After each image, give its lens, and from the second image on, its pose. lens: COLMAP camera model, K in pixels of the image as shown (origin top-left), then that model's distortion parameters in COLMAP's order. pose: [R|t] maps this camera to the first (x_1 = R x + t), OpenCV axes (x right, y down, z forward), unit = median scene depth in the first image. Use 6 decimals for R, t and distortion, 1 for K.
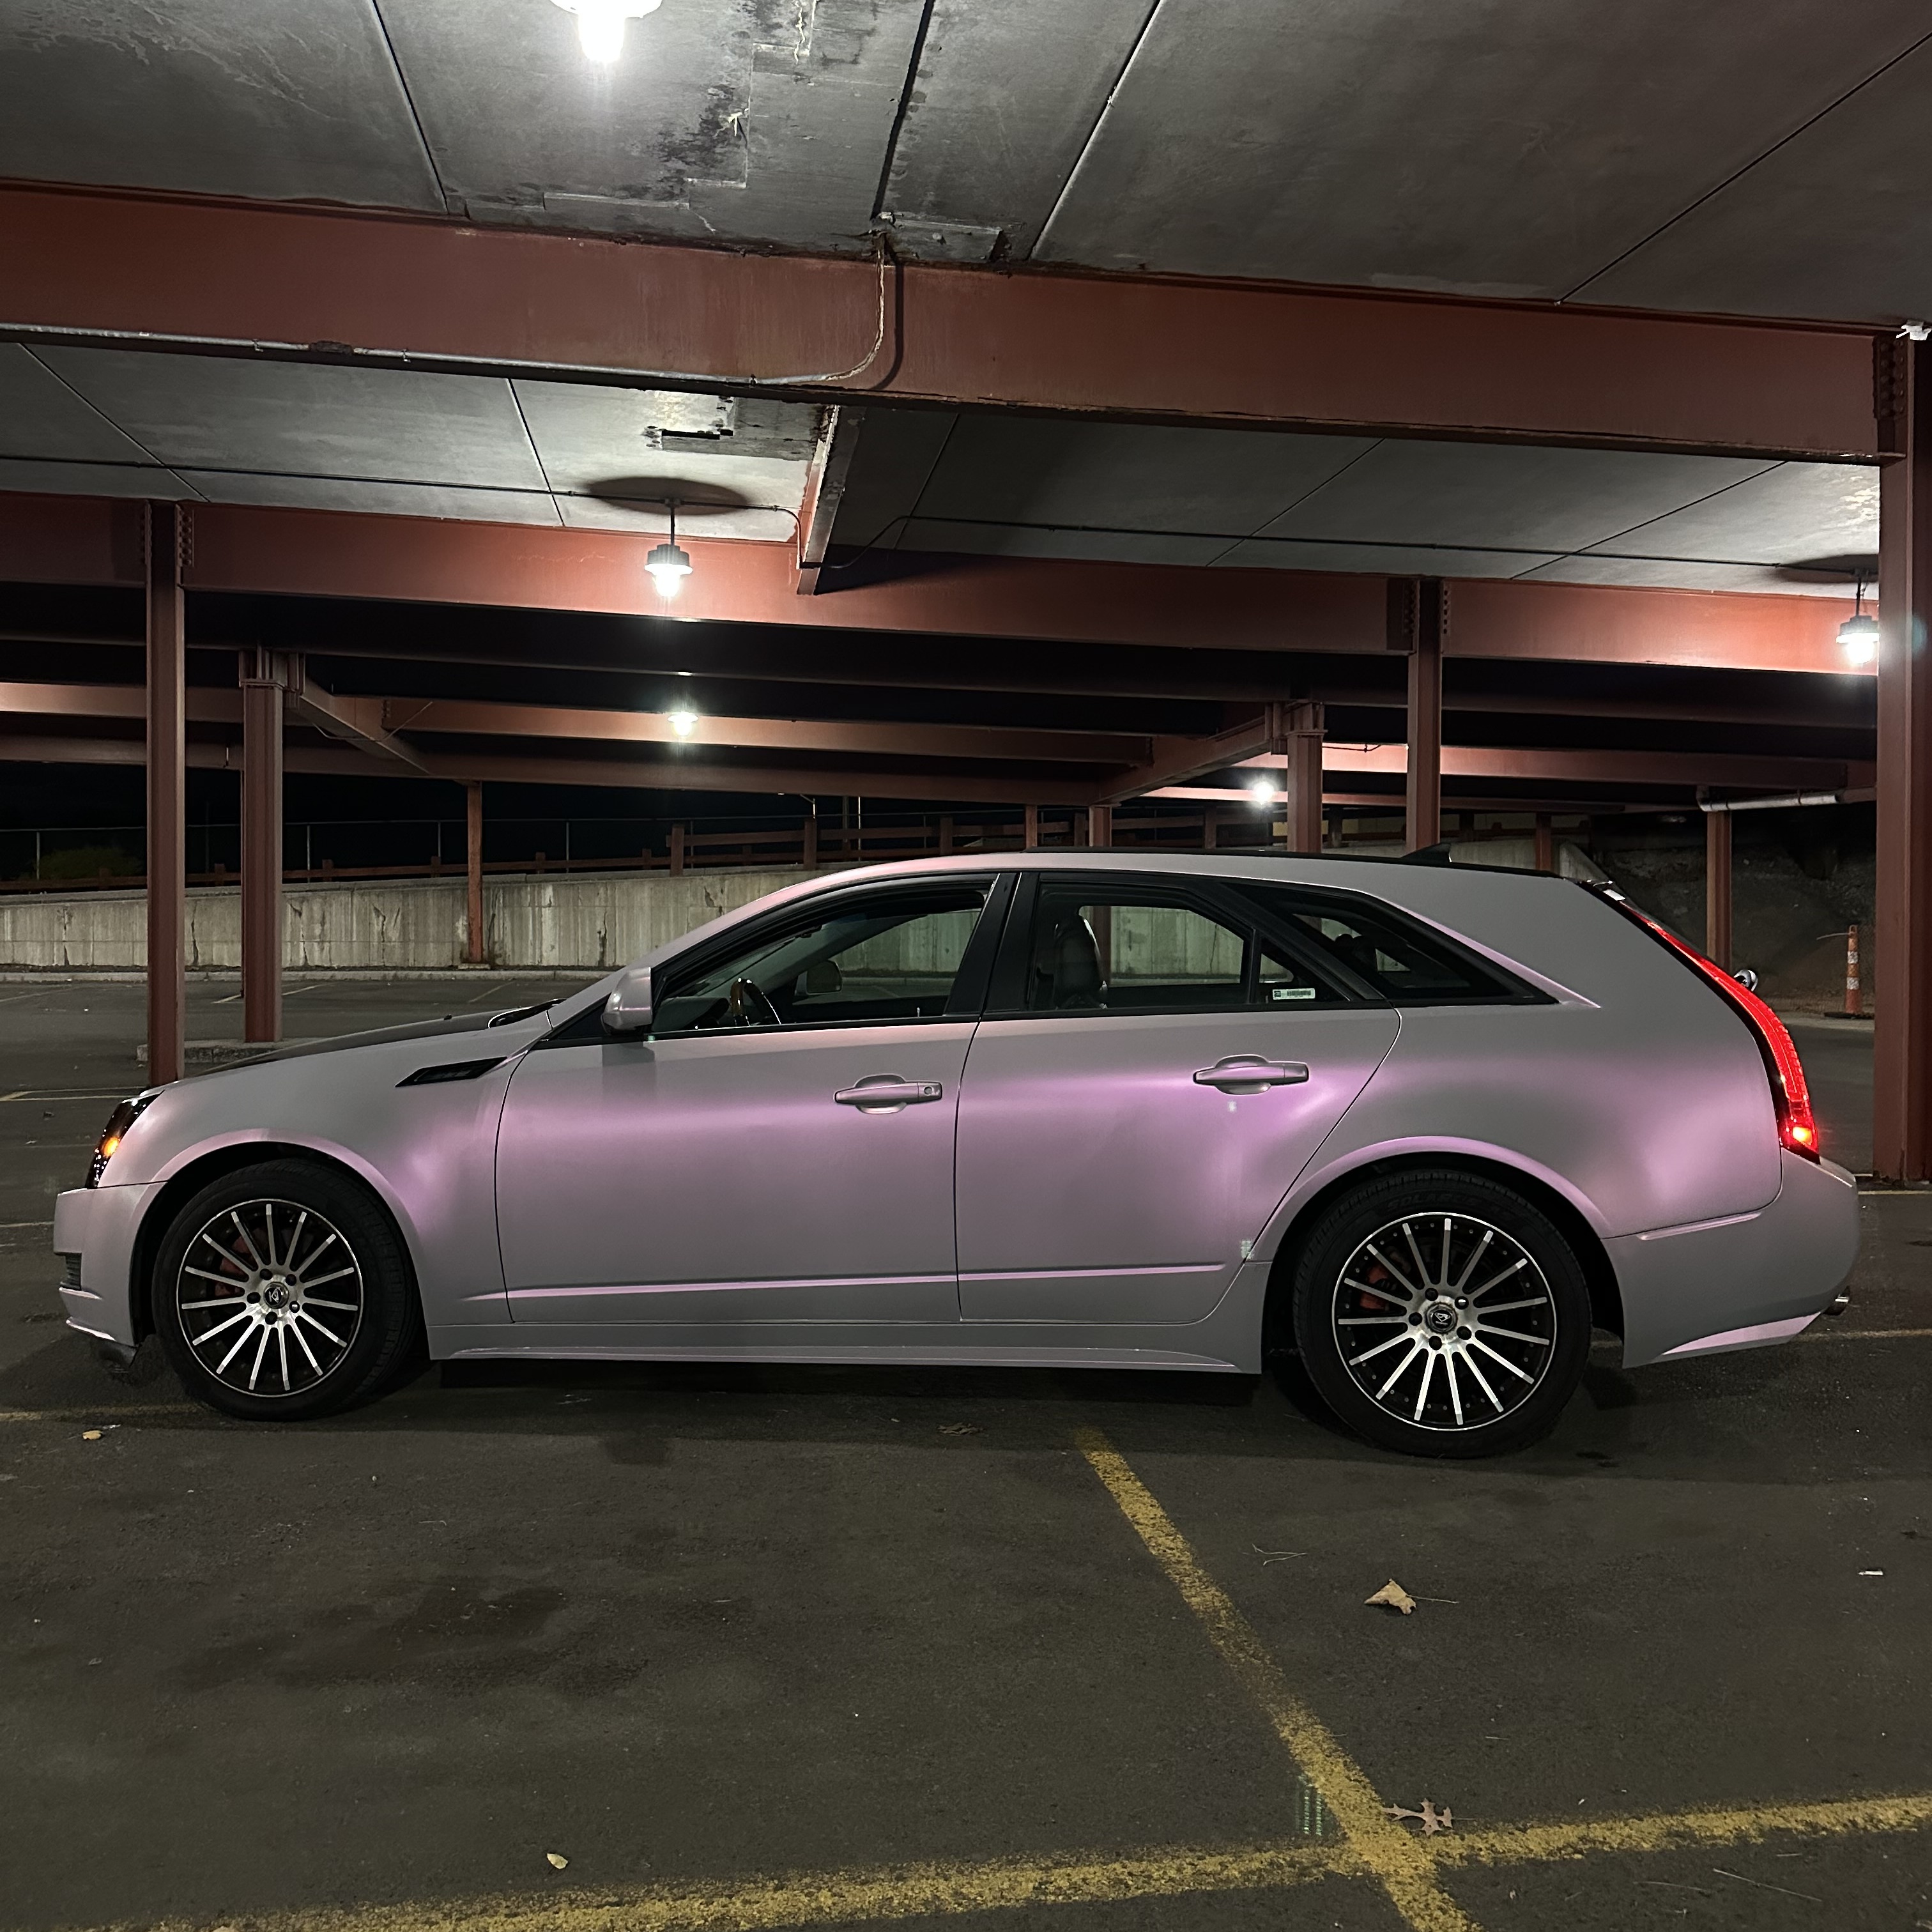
lens RADIAL K [[1828.3, 0, 928.4], [0, 1828.3, 907.3], [0, 0, 1]] dist [0.050103, -0.011639]
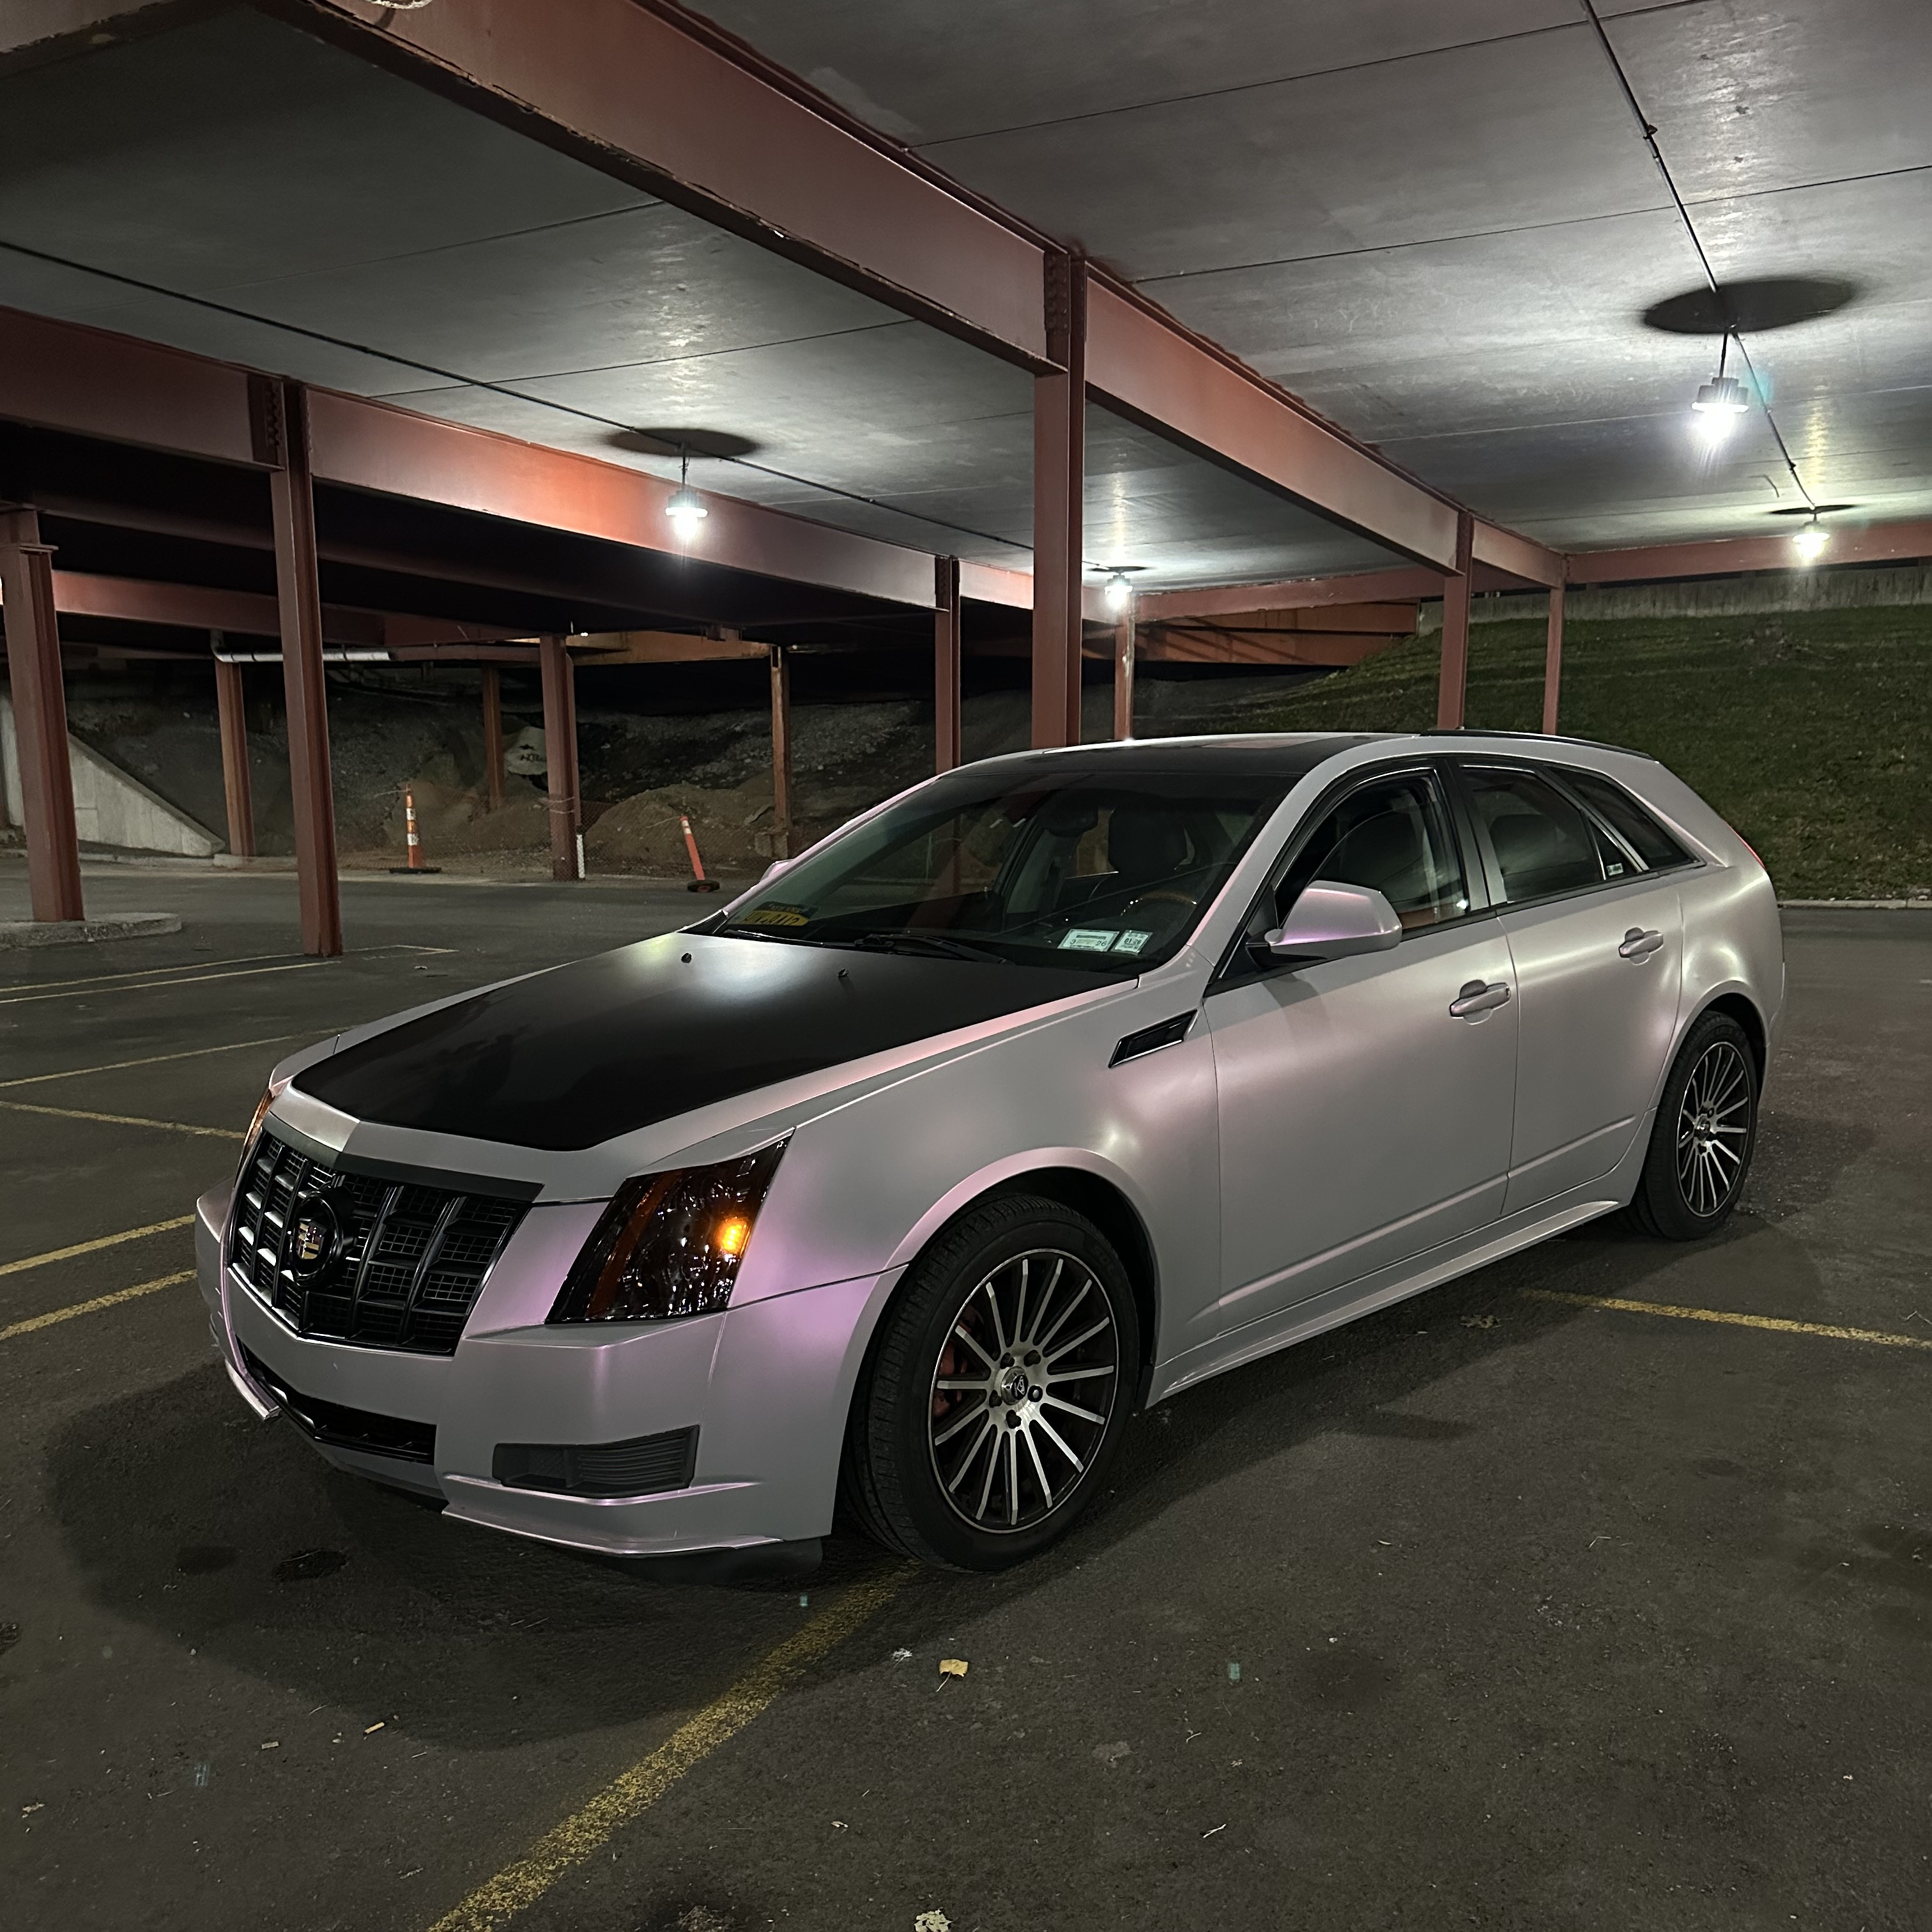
lens RADIAL K [[1829.9, 0, 948.0], [0, 1829.9, 1150.0], [0, 0, 1]] dist [0.047282, -0.053011]
pose [[0.584259, -0.172228, 0.793082, -0.162393], [0.003207, 0.977705, 0.209959, -0.003855], [-0.811561, -0.120127, 0.571785, 0.114748]]
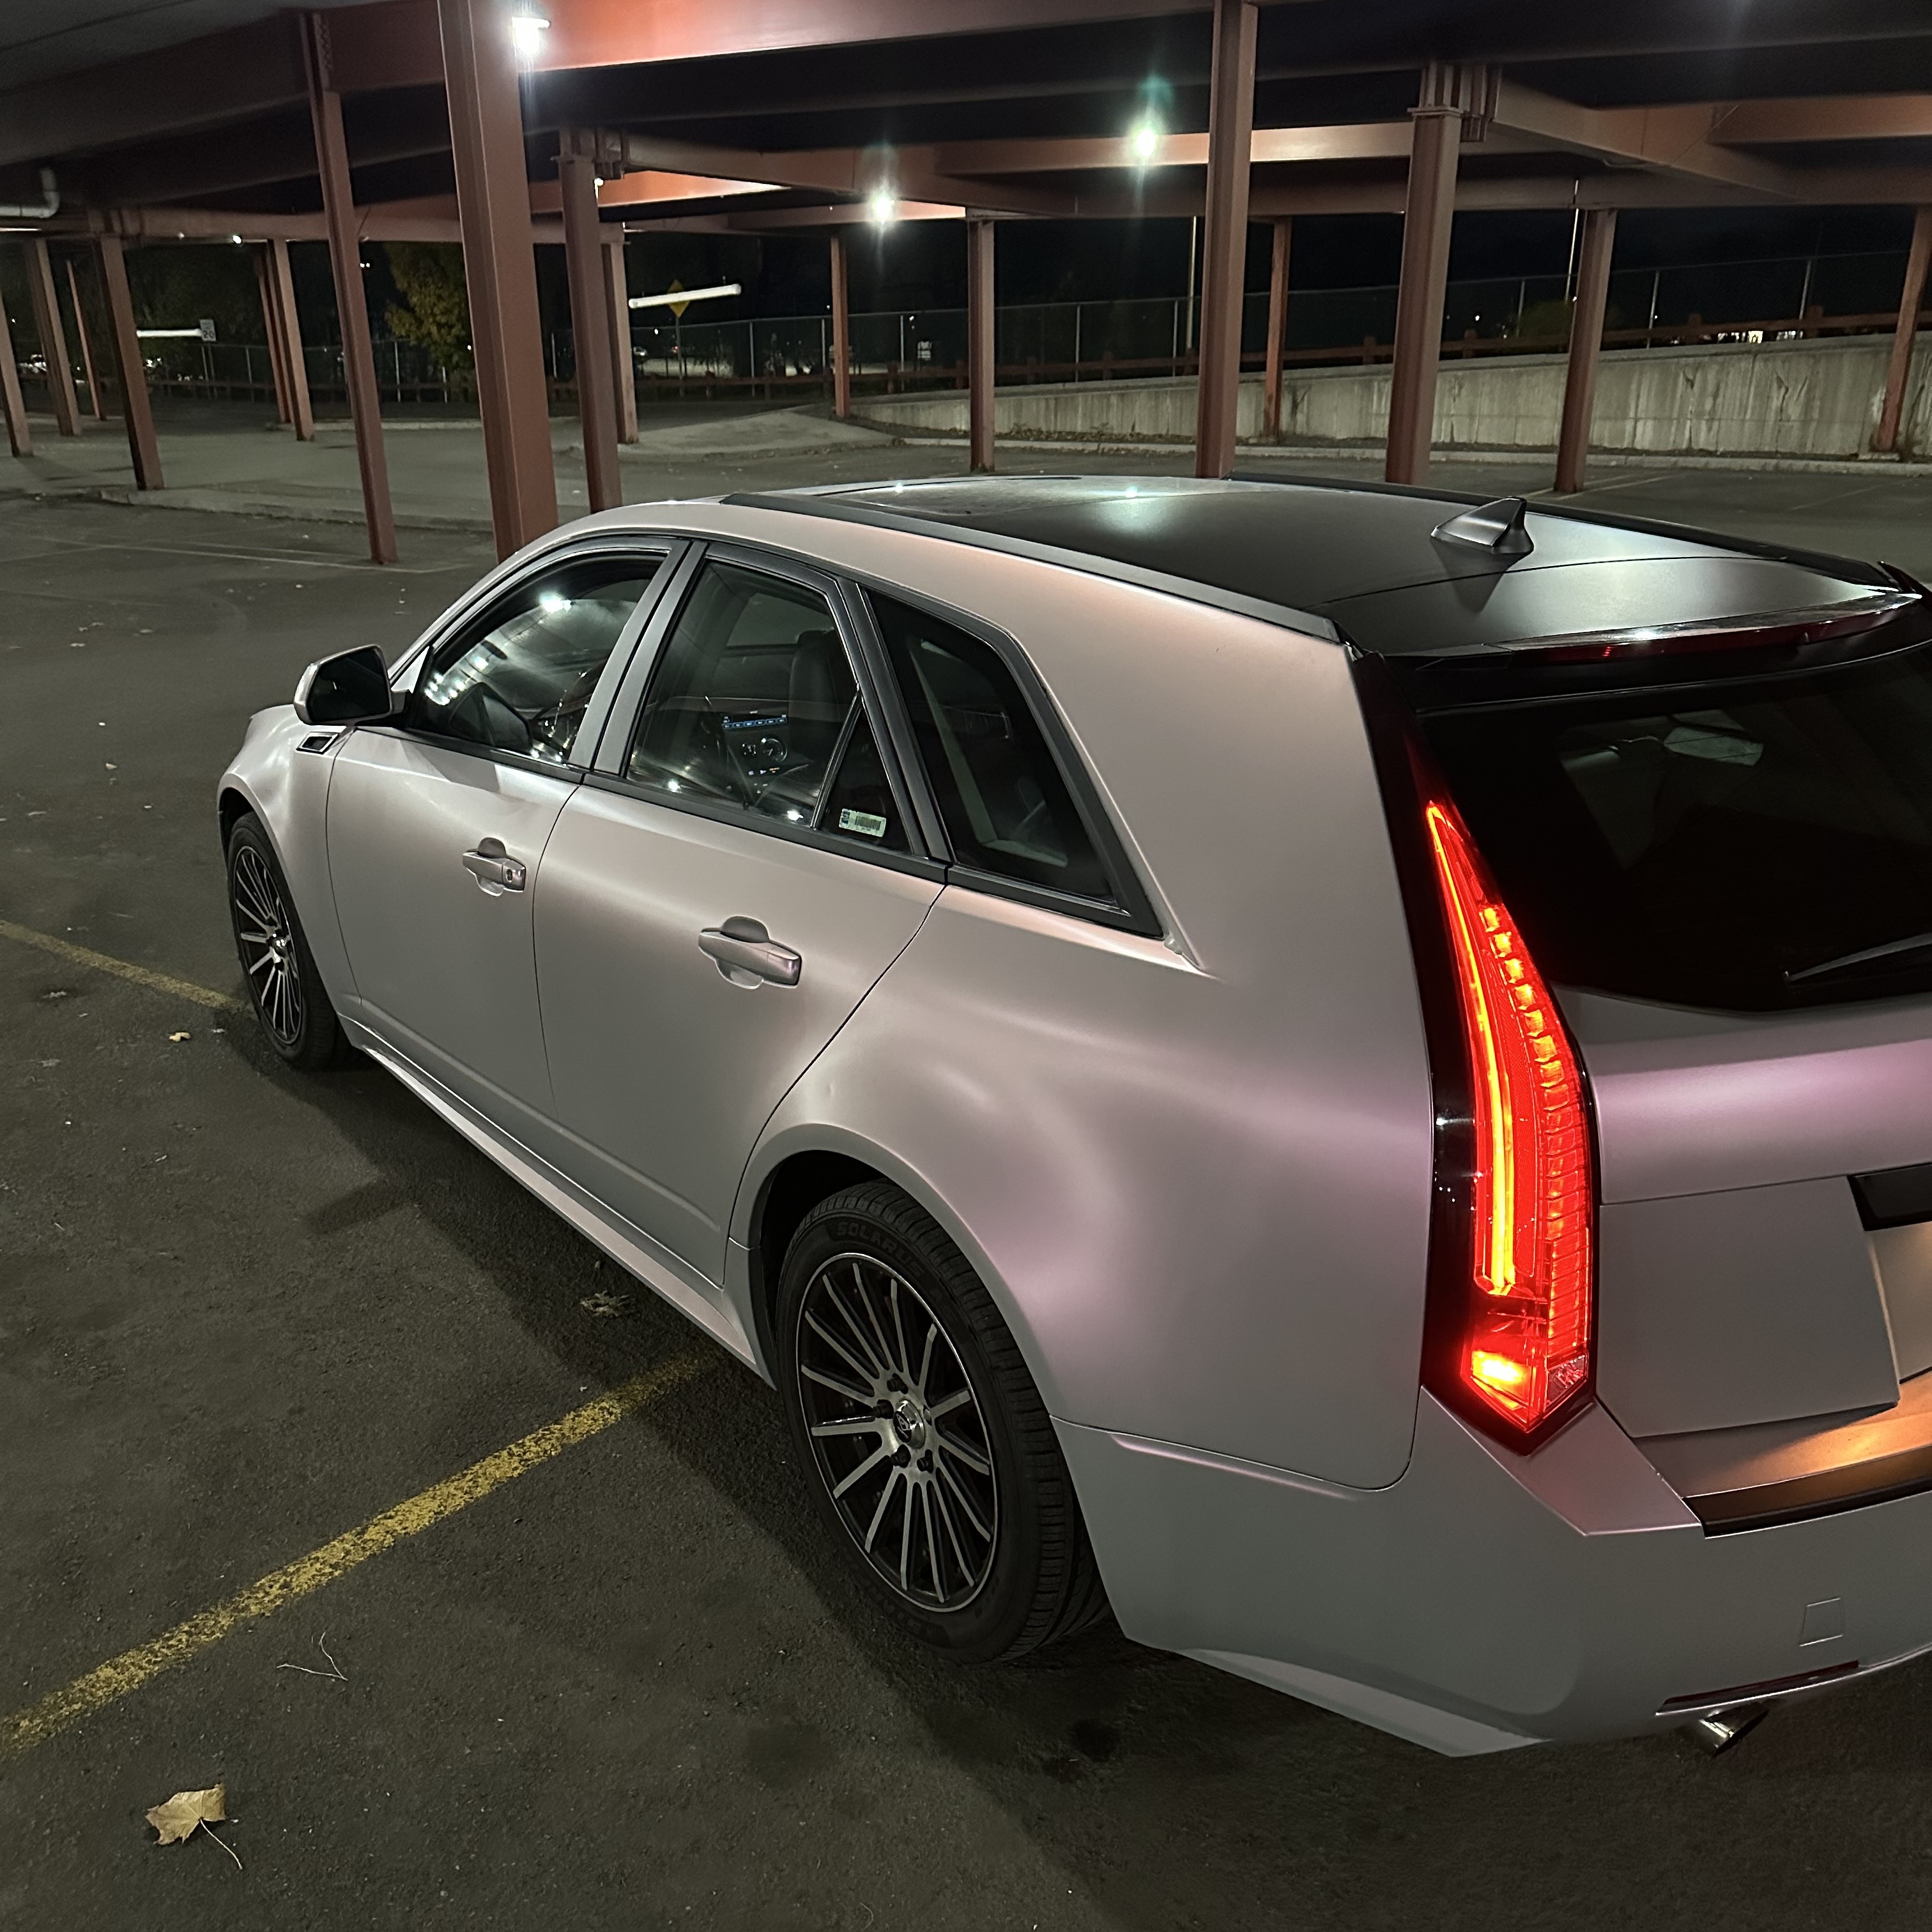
lens RADIAL K [[1829.9, 0, 948.0], [0, 1829.9, 1150.0], [0, 0, 1]] dist [0.047282, -0.053011]
pose [[0.687098, 0.282731, -0.669298, 0.105715], [0.008340, 0.918051, 0.396374, -0.013971], [0.726517, -0.277930, 0.628433, 0.108901]]
